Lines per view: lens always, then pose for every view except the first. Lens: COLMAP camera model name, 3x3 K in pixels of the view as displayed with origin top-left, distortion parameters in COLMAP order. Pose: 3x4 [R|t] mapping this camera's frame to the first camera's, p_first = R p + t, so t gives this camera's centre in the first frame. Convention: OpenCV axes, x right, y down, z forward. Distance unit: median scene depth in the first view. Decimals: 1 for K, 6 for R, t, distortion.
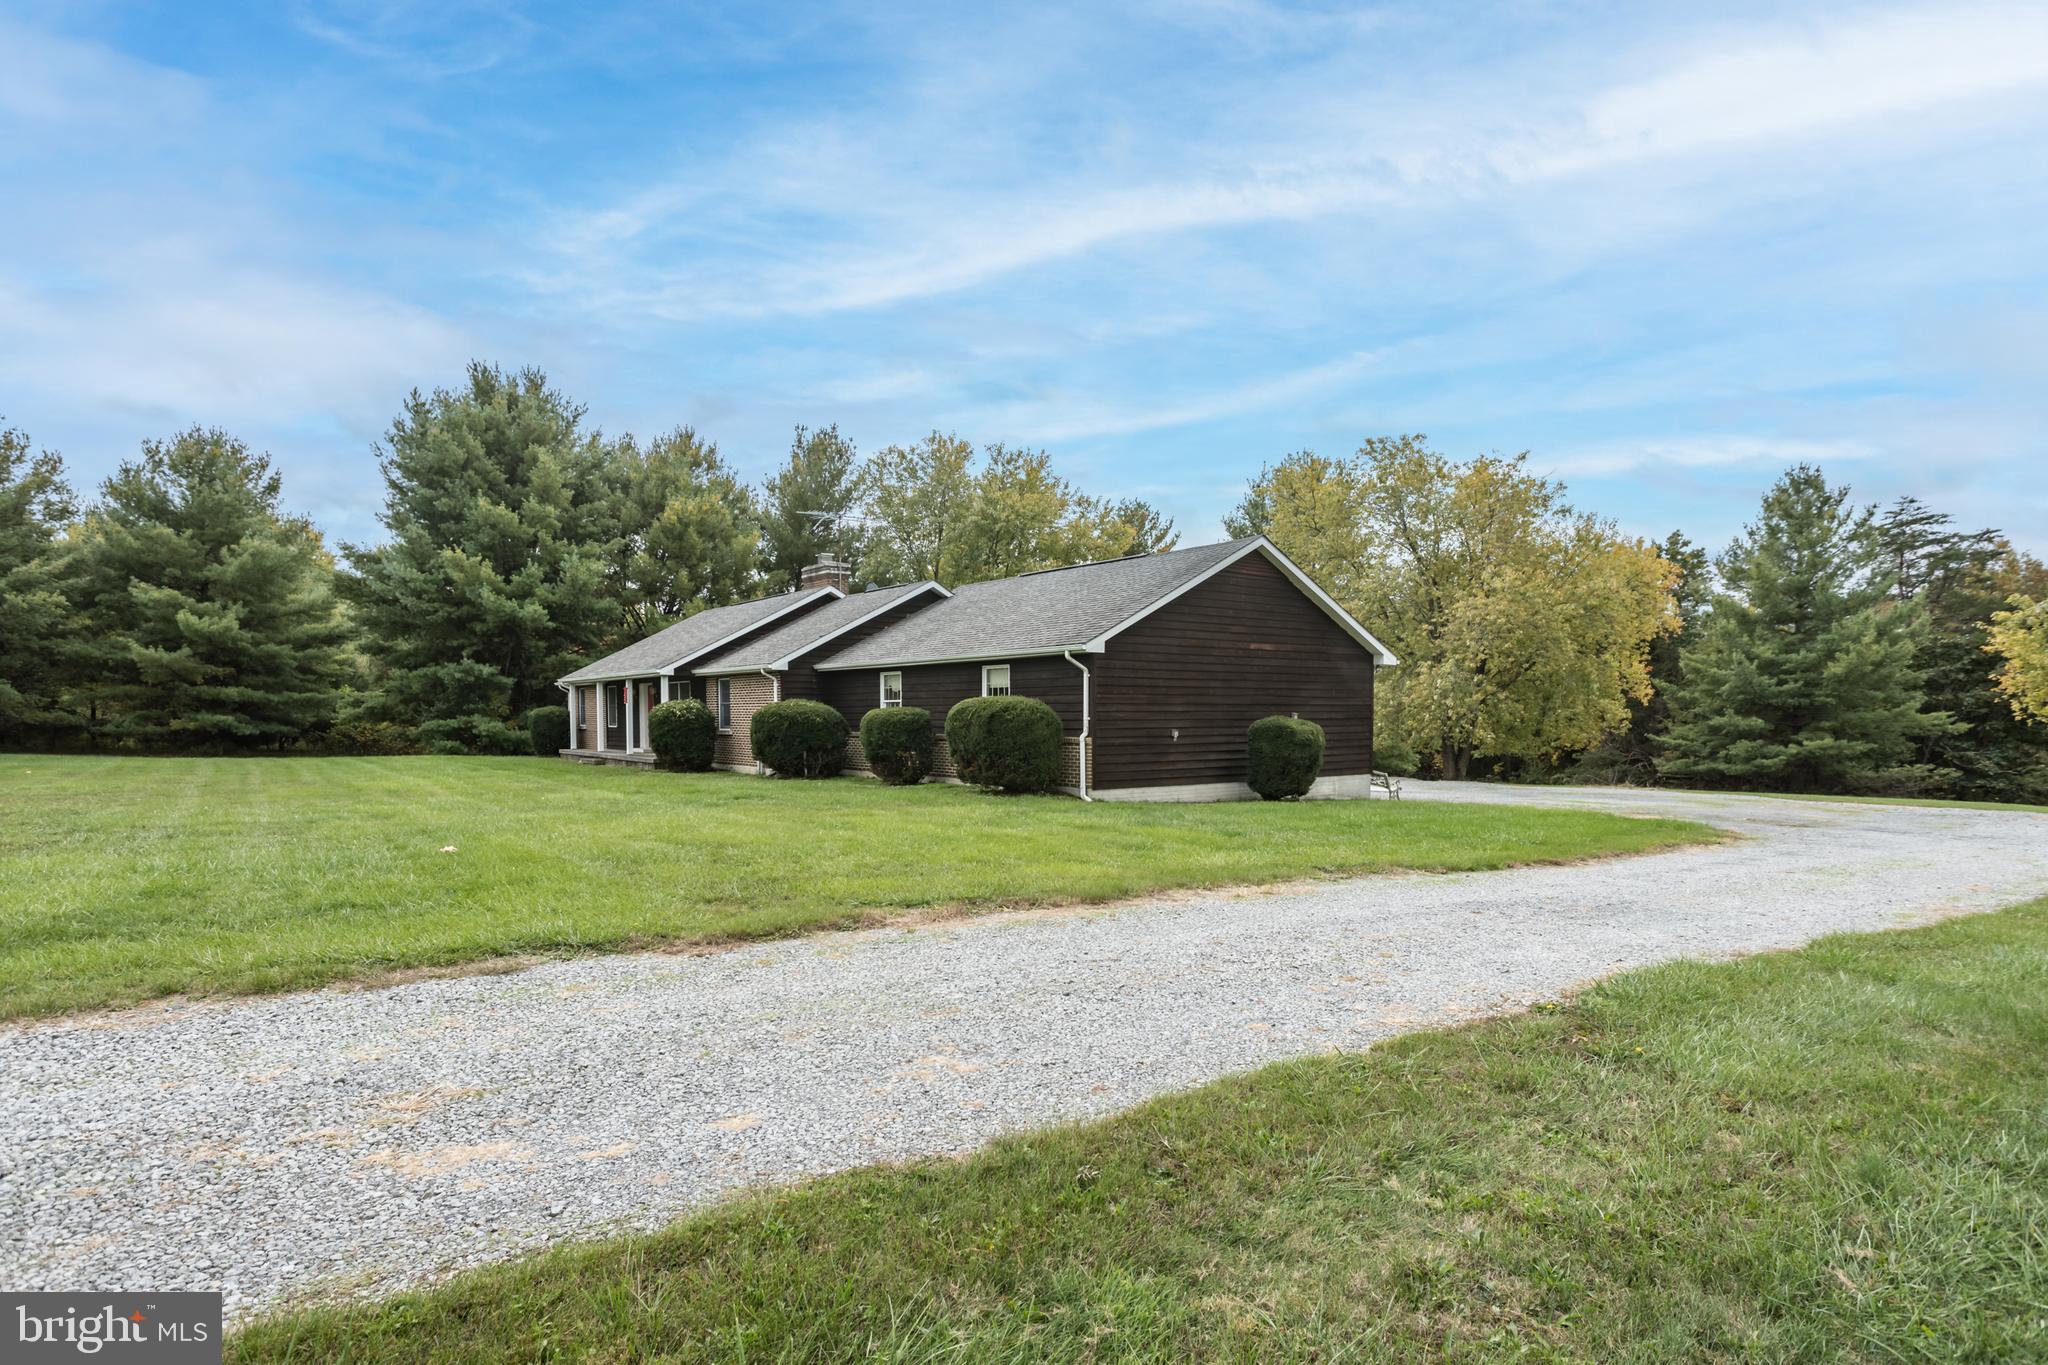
lens RADIAL K [[1170.2, 0, 1028.6], [0, 1170.2, 666.6], [0, 0, 1]] dist [-0.041443, -0.000808]
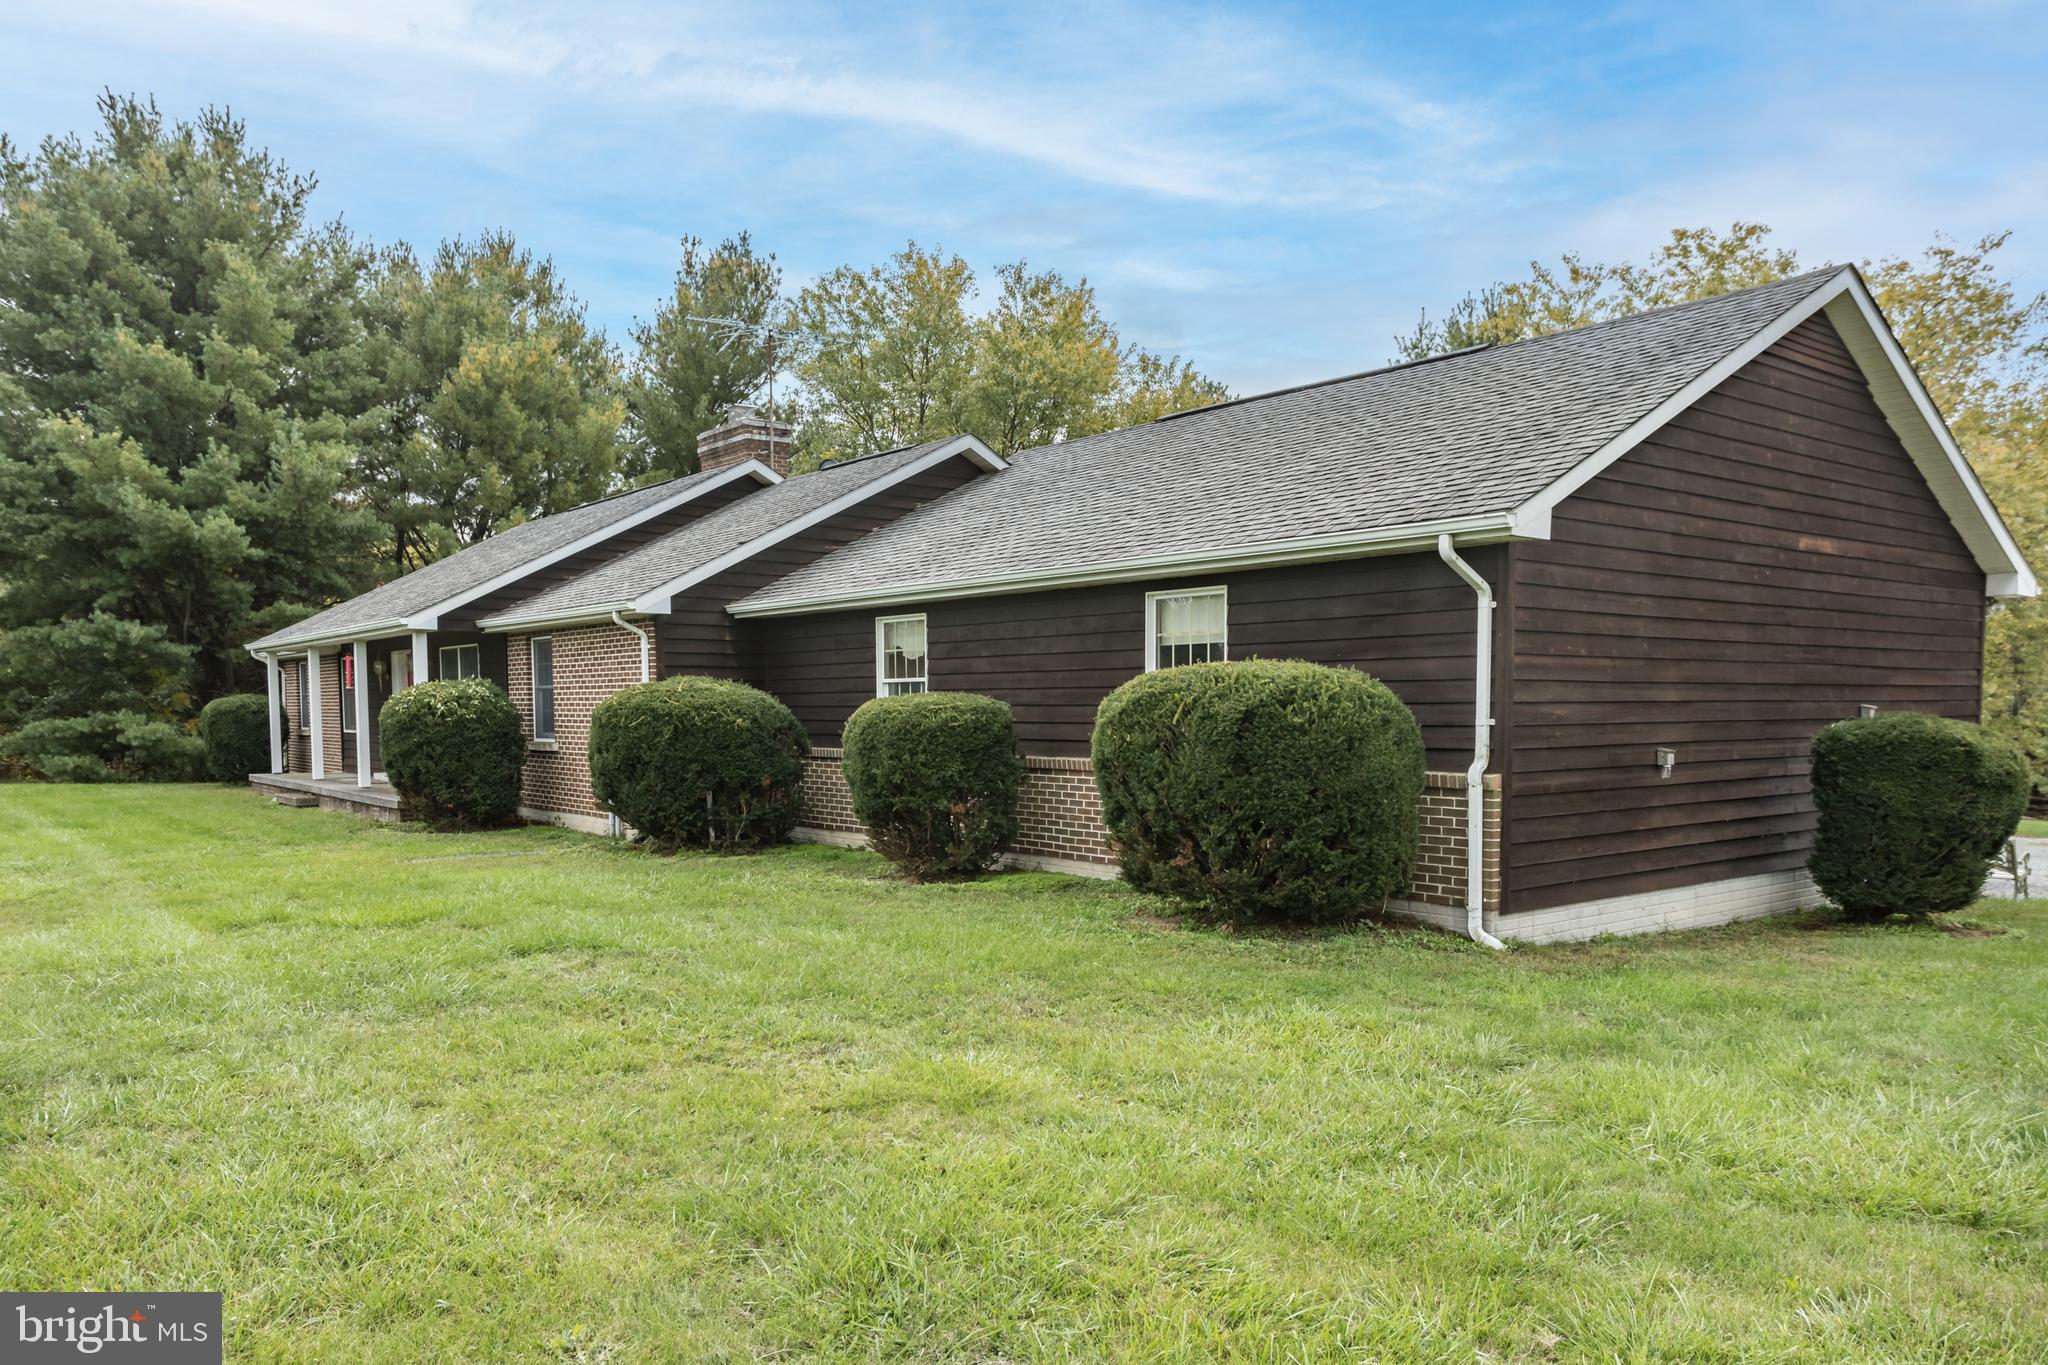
lens RADIAL K [[1516.8, 0, 1021.8], [0, 1516.8, 686.3], [0, 0, 1]] dist [0.028621, 0.002628]
pose [[0.999793, -0.002445, 0.020205, -0.056060], [0.001848, 0.999562, 0.029521, 0.009954], [-0.020268, -0.029477, 0.999360, 0.279111]]
